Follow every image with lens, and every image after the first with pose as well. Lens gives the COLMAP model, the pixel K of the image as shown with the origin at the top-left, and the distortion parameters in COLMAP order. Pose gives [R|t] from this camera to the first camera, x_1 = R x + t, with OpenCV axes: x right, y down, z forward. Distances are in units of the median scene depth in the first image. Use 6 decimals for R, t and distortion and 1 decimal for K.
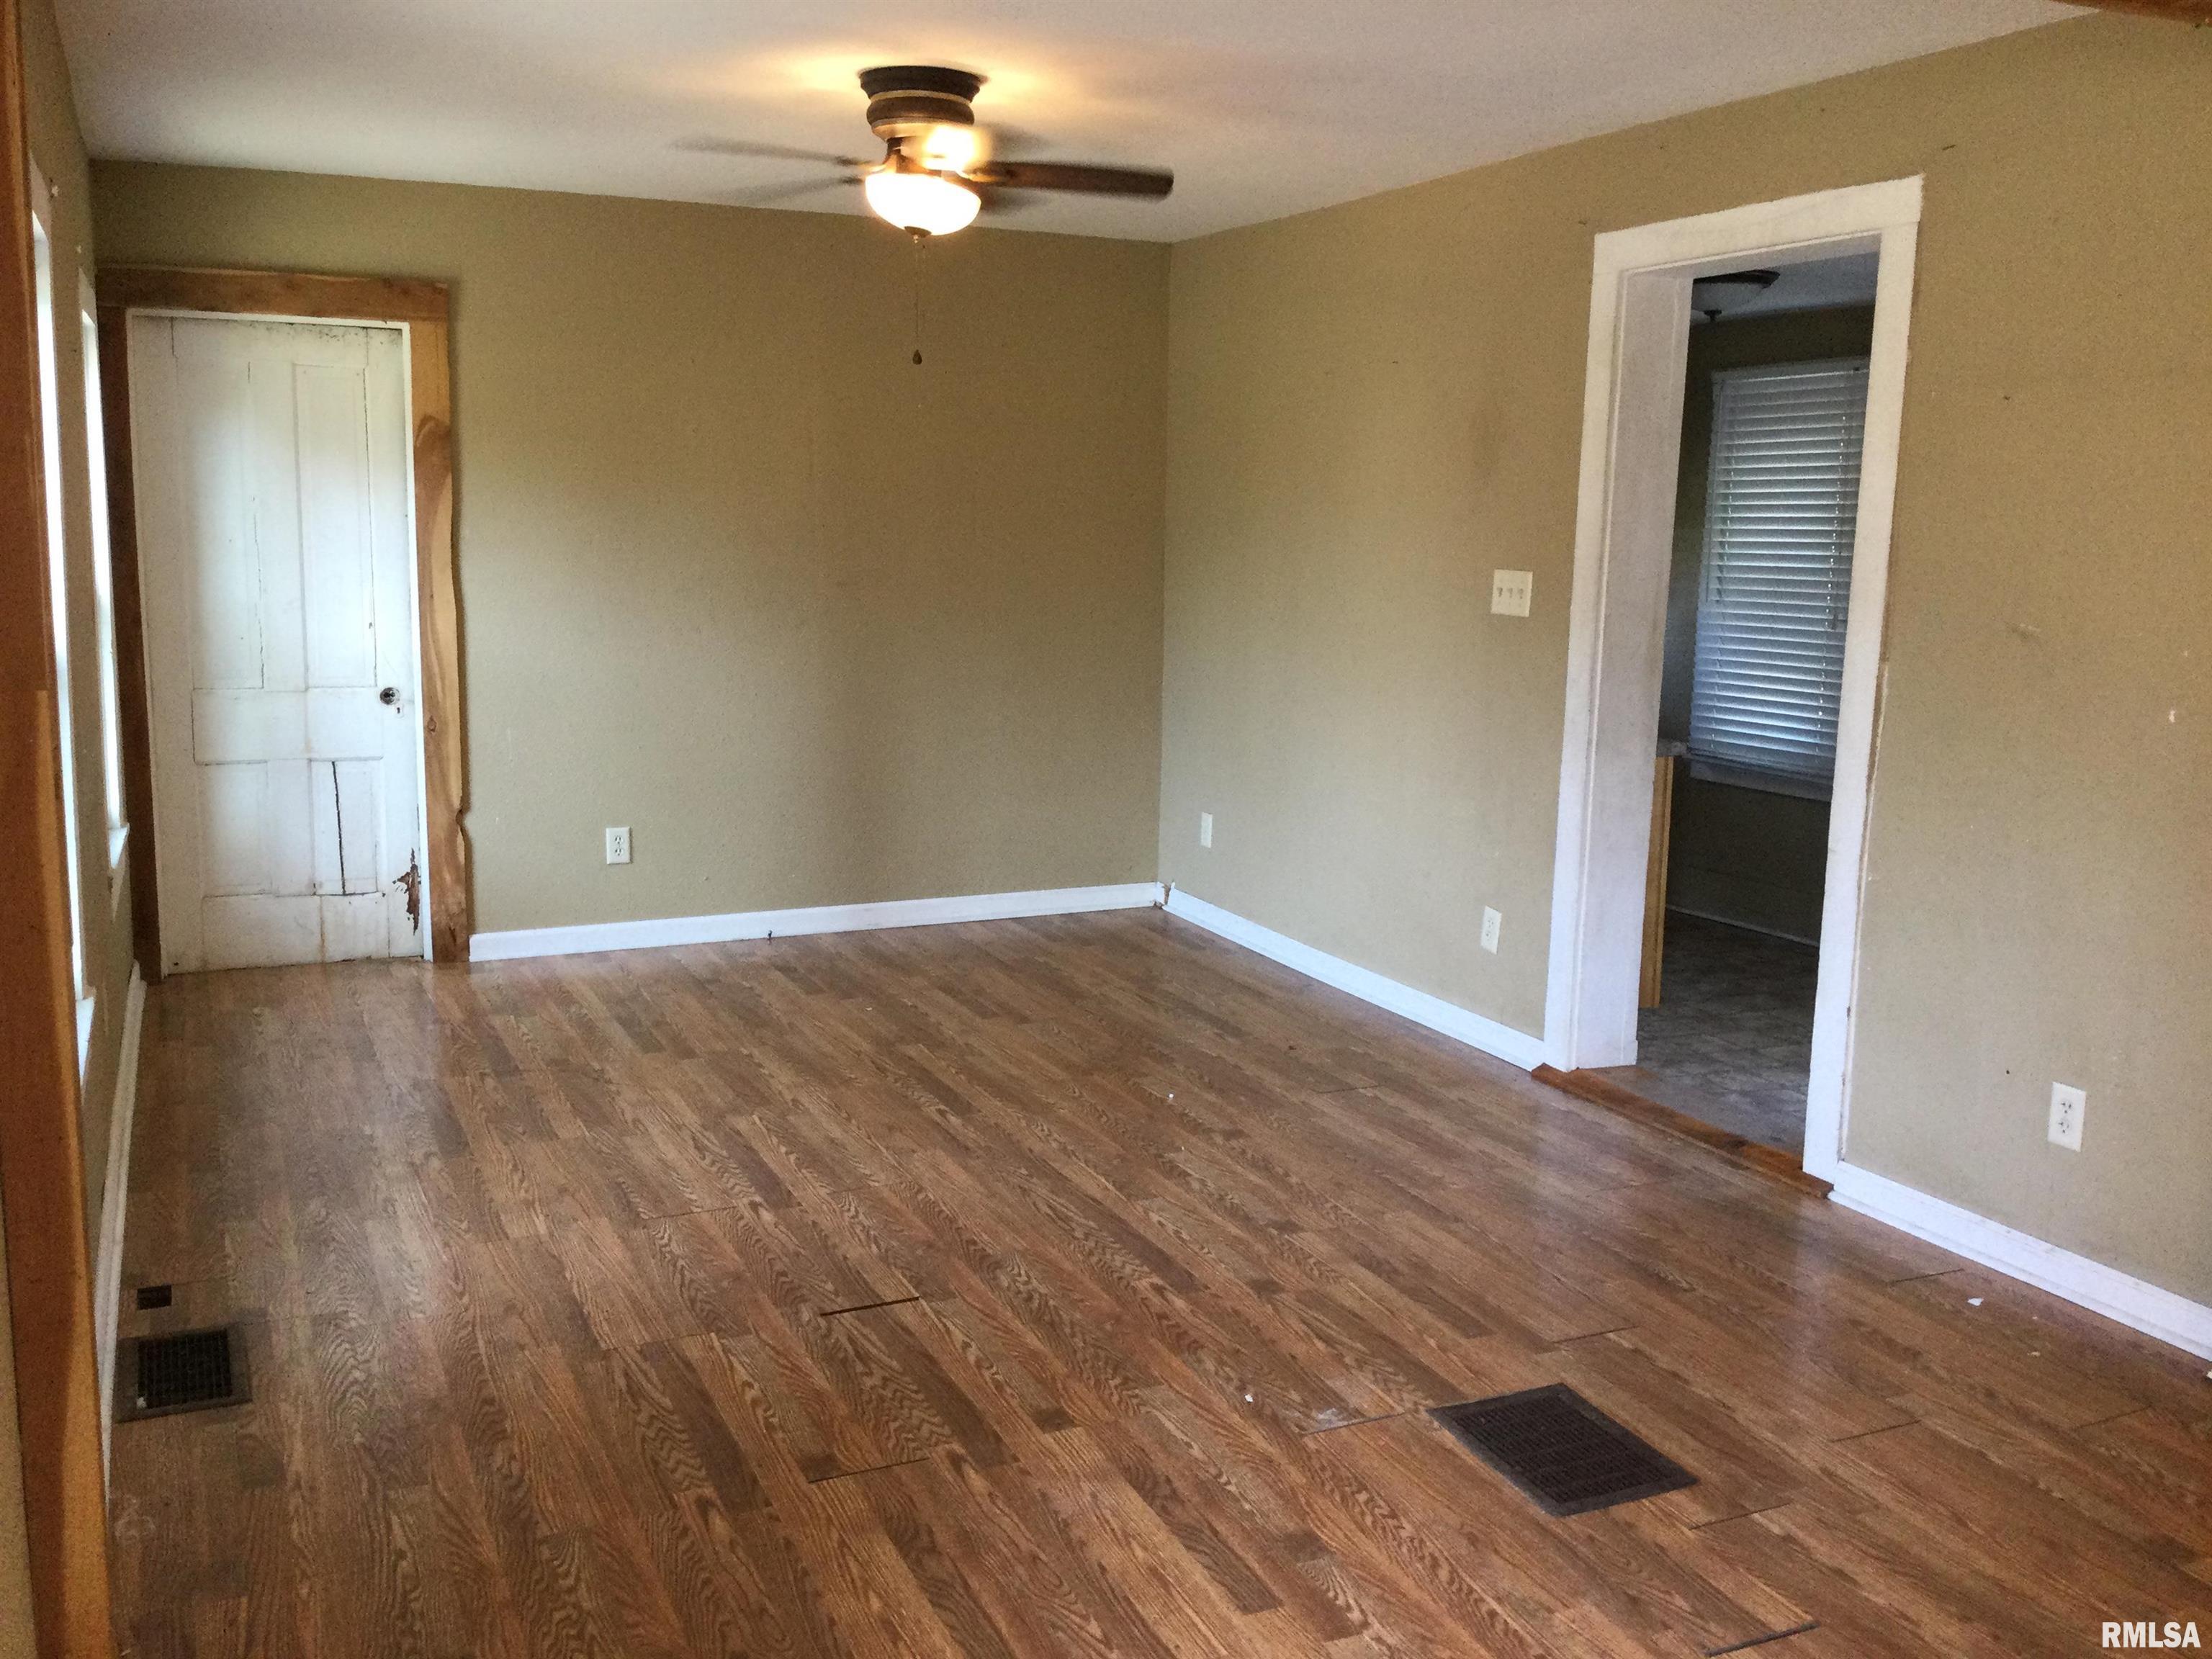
lens RADIAL K [[2023.2, 0, 1106.0], [0, 2023.2, 829.5], [0, 0, 1]] dist [0.119081, -0.302807]
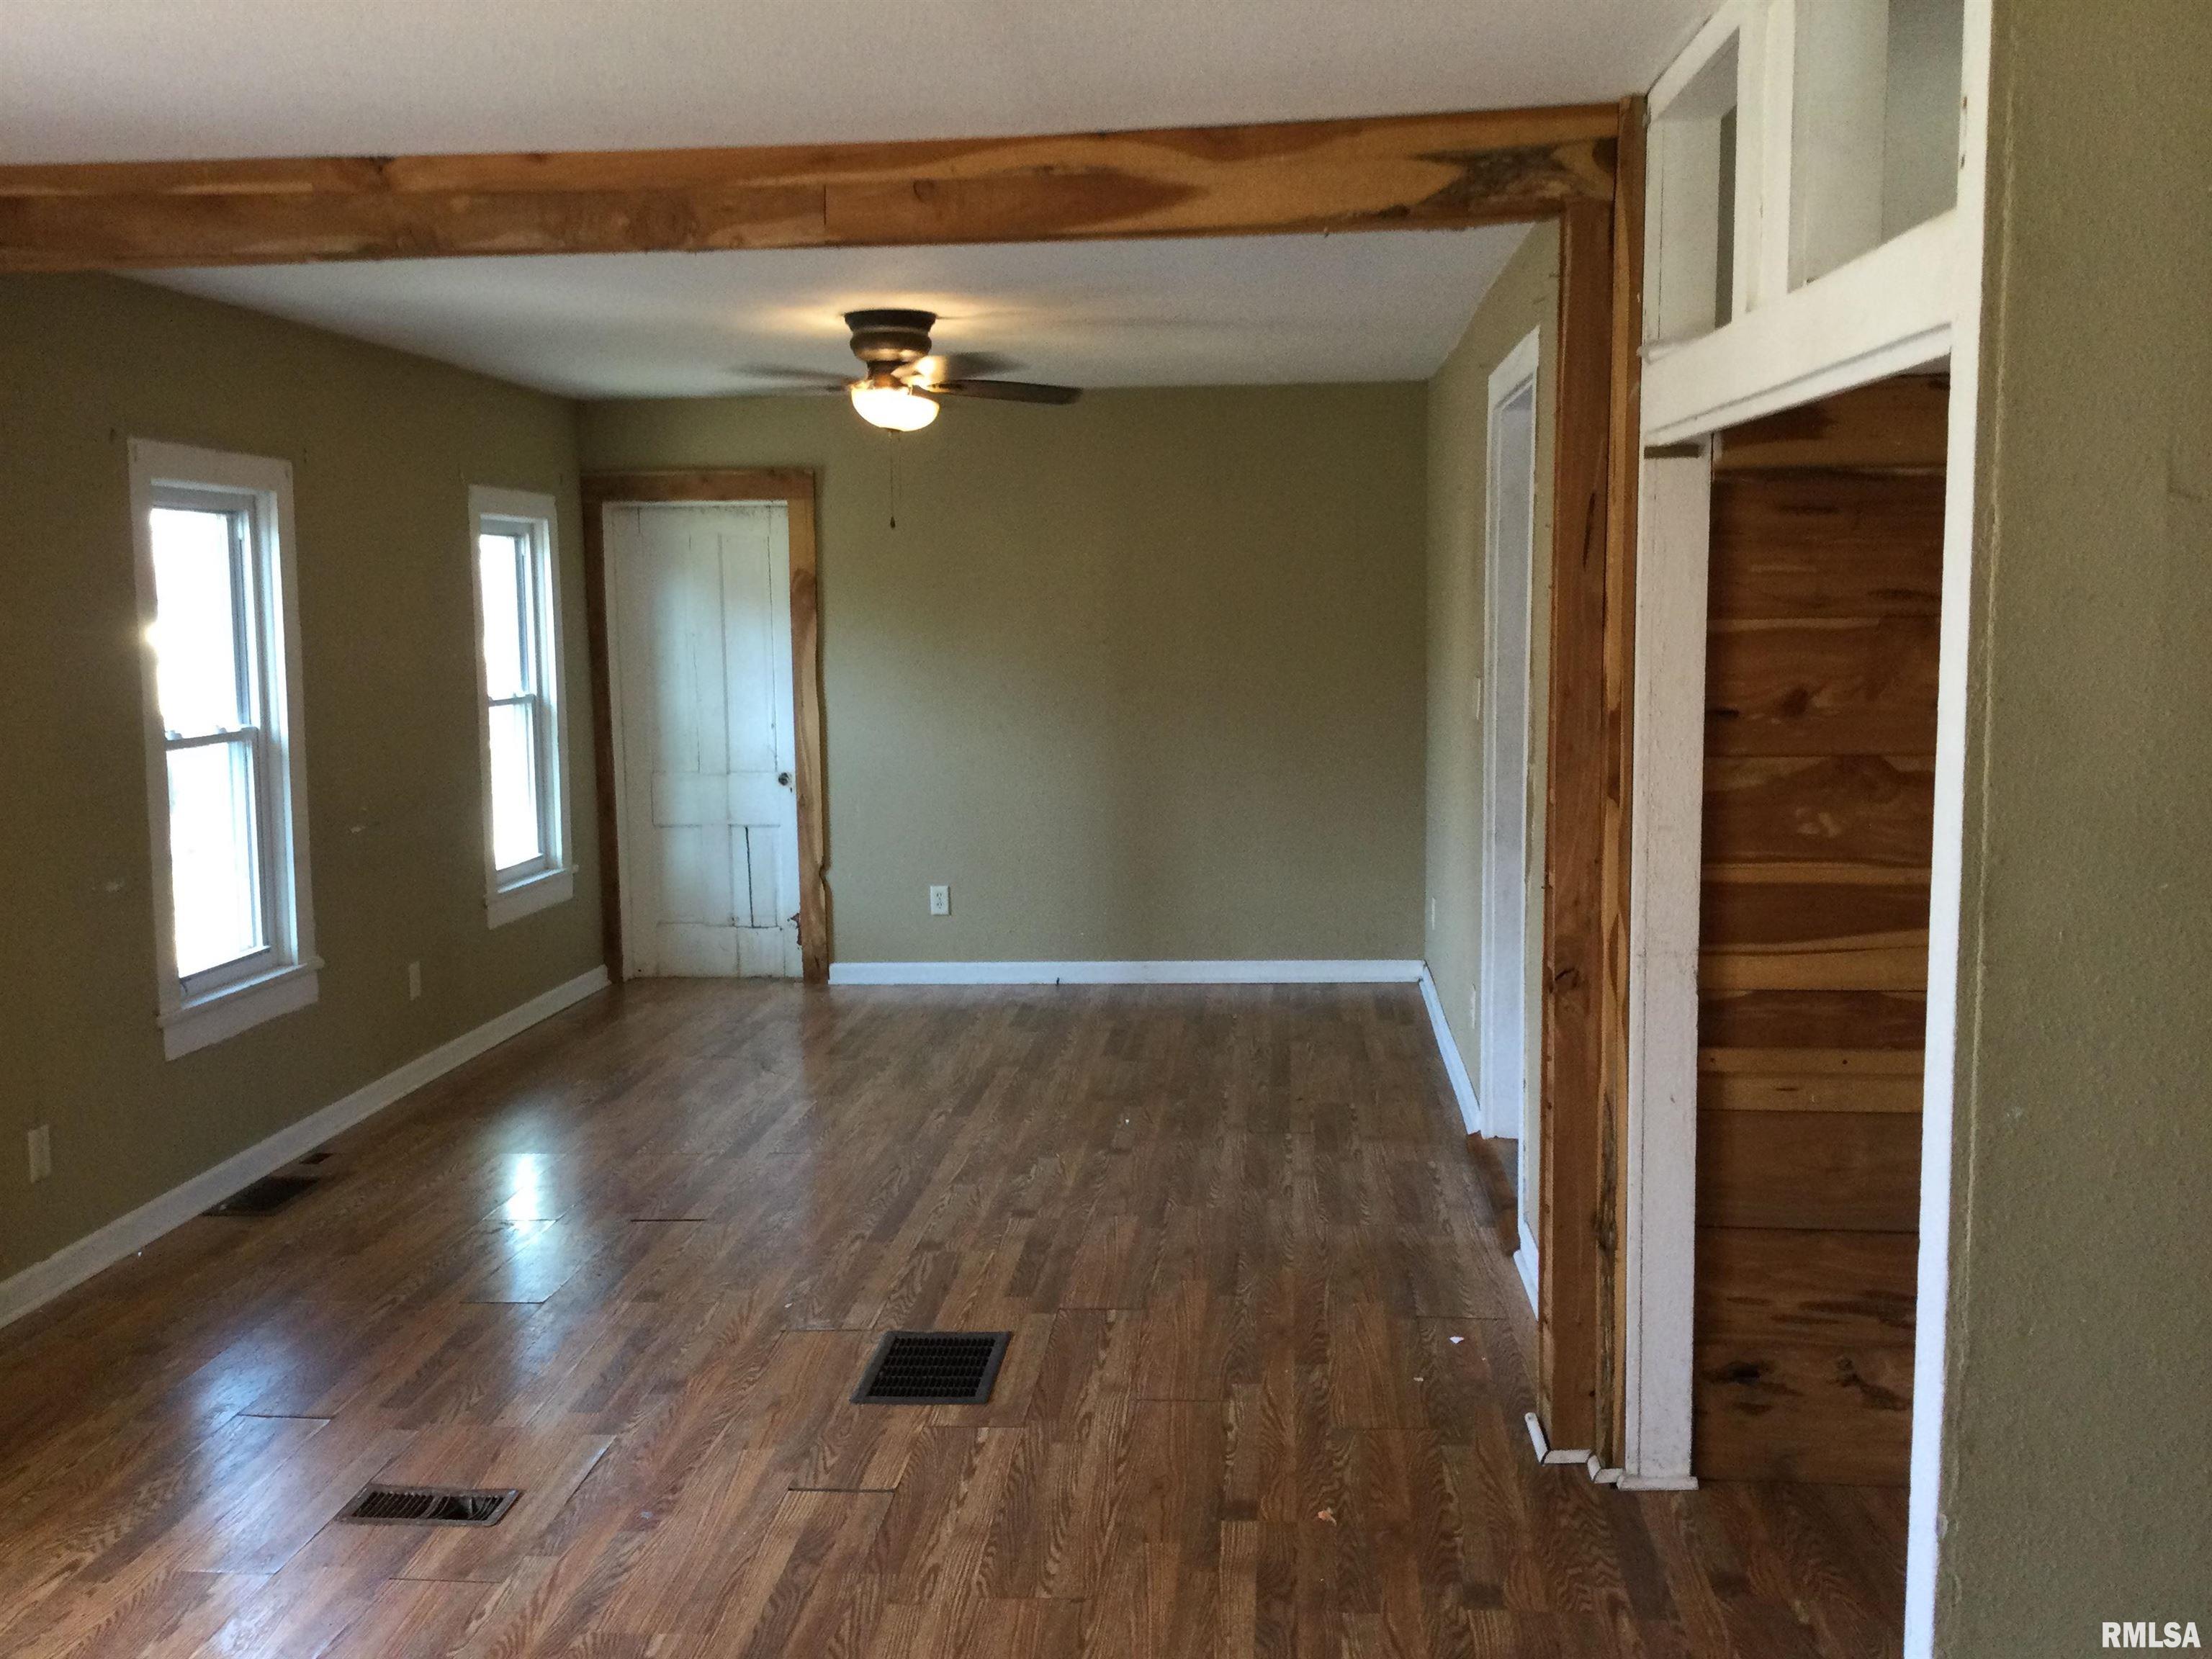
lens RADIAL K [[2023.2, 0, 1106.0], [0, 2023.2, 829.5], [0, 0, 1]] dist [0.119081, -0.302807]
pose [[0.872439, 0.028105, -0.487915, 0.574349], [-0.049427, 0.998300, -0.030877, -0.002801], [0.486218, 0.051055, 0.872345, -0.057941]]
